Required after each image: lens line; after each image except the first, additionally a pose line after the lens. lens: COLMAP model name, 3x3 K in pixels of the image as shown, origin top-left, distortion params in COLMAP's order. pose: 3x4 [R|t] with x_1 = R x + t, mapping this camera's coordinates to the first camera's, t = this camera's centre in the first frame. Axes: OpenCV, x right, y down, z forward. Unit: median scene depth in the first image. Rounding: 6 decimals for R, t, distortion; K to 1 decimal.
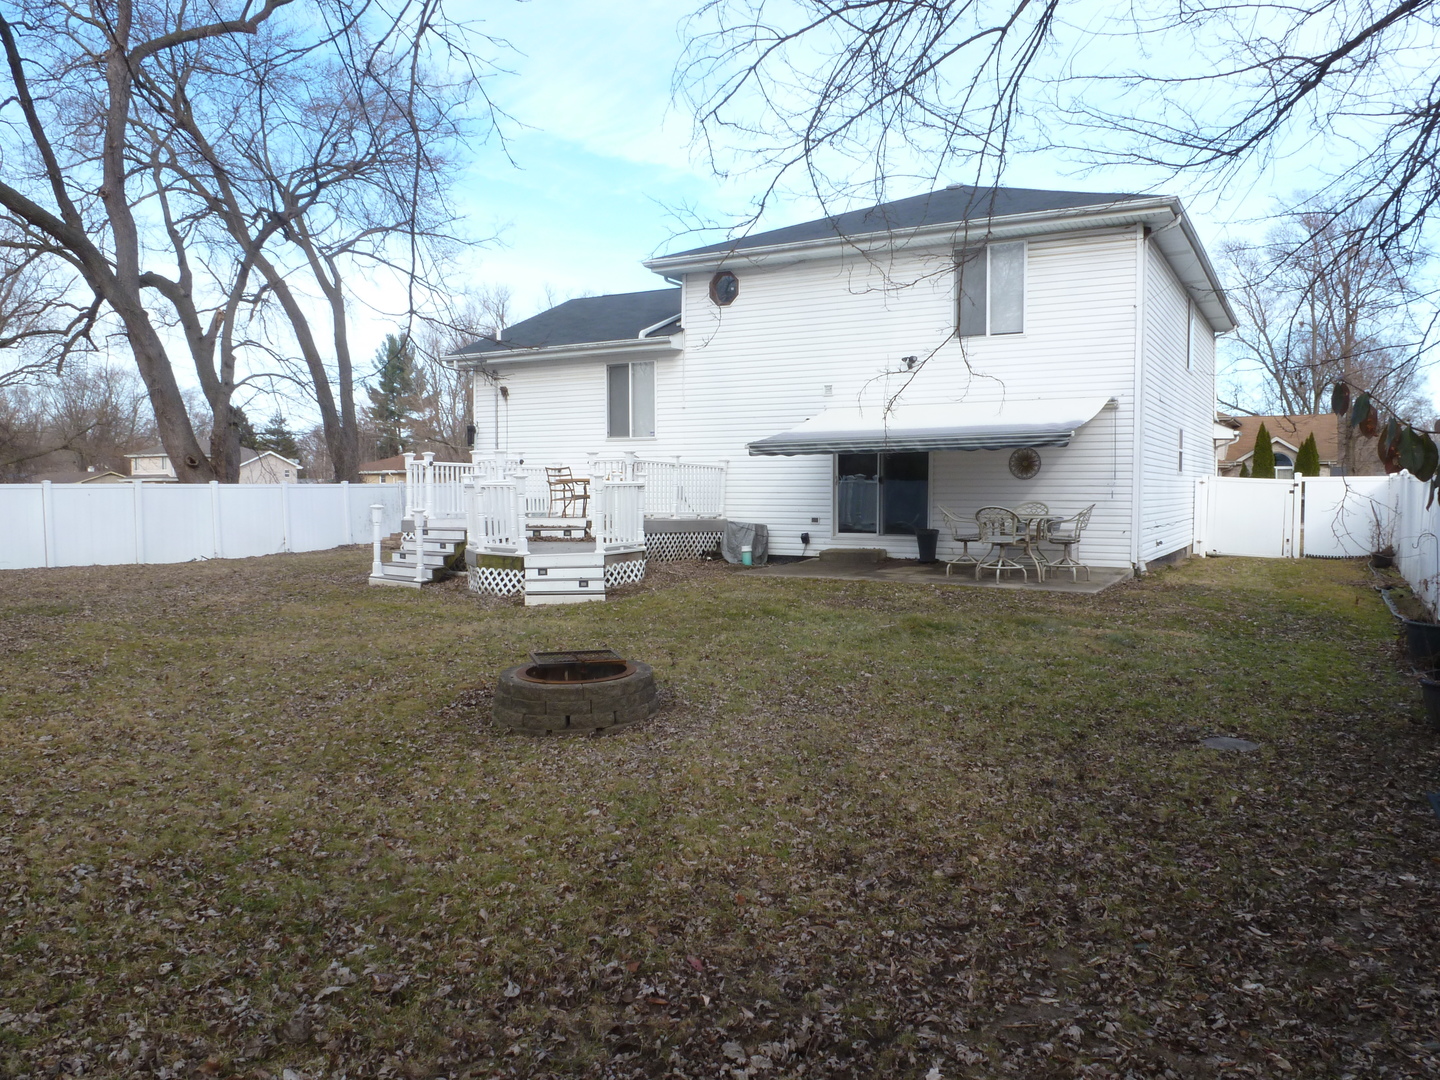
lens RADIAL K [[1030.8, 0, 720.0], [0, 1030.8, 540.0], [0, 0, 1]] dist [-0.044819, 0.005630]
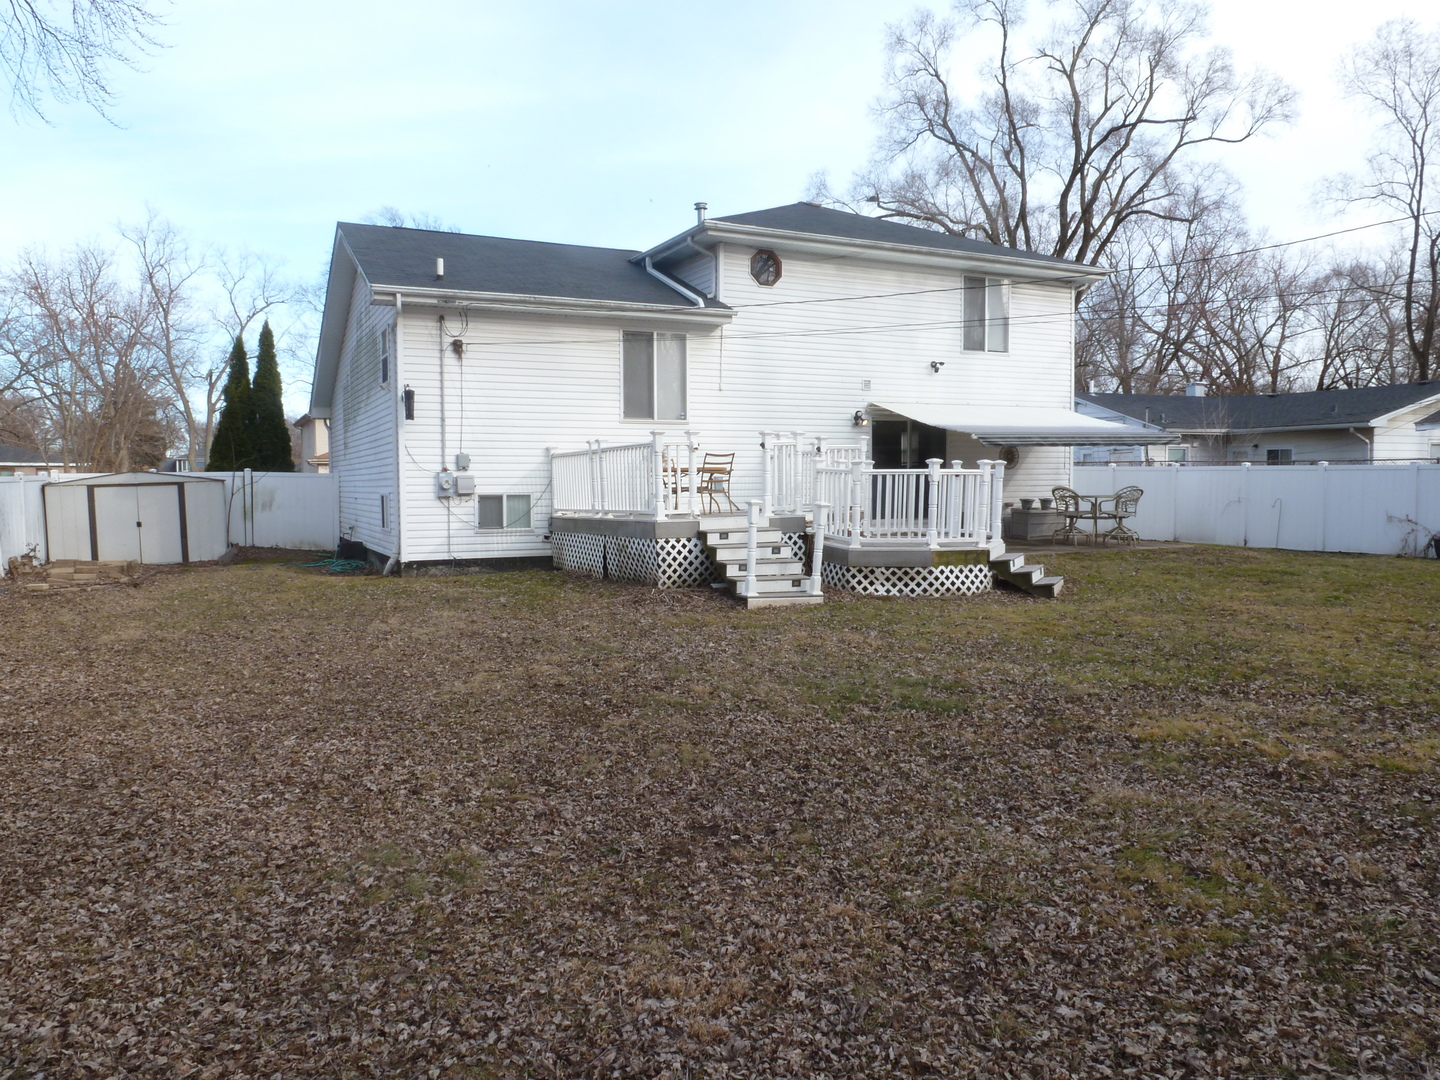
lens RADIAL K [[1030.8, 0, 720.0], [0, 1030.8, 540.0], [0, 0, 1]] dist [-0.044819, 0.005630]
pose [[0.546087, -0.056509, 0.835820, -0.871095], [0.050517, 0.998128, 0.034477, -0.029154], [-0.836204, 0.023395, 0.547920, 0.546763]]
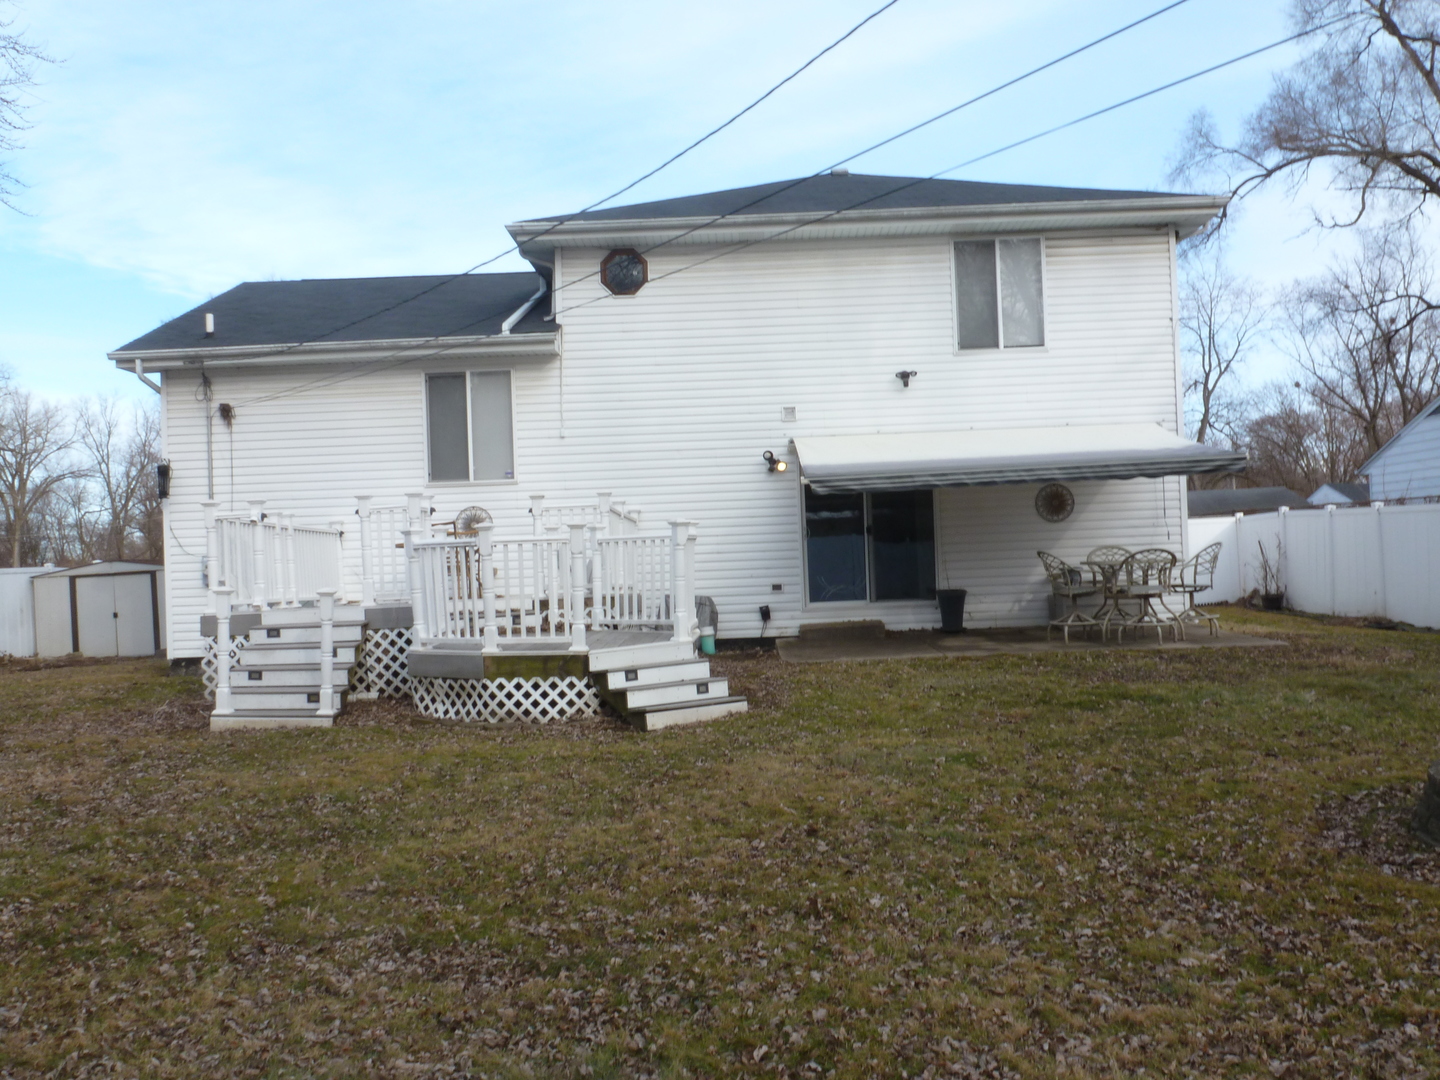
lens RADIAL K [[1253.9, 0, 719.4], [0, 1253.9, 522.5], [0, 0, 1]] dist [-0.009946, 0.001153]
pose [[0.875457, -0.018805, 0.482930, -0.382952], [0.062111, 0.995334, -0.073838, -0.001679], [-0.479288, 0.094637, 0.872540, 0.231712]]
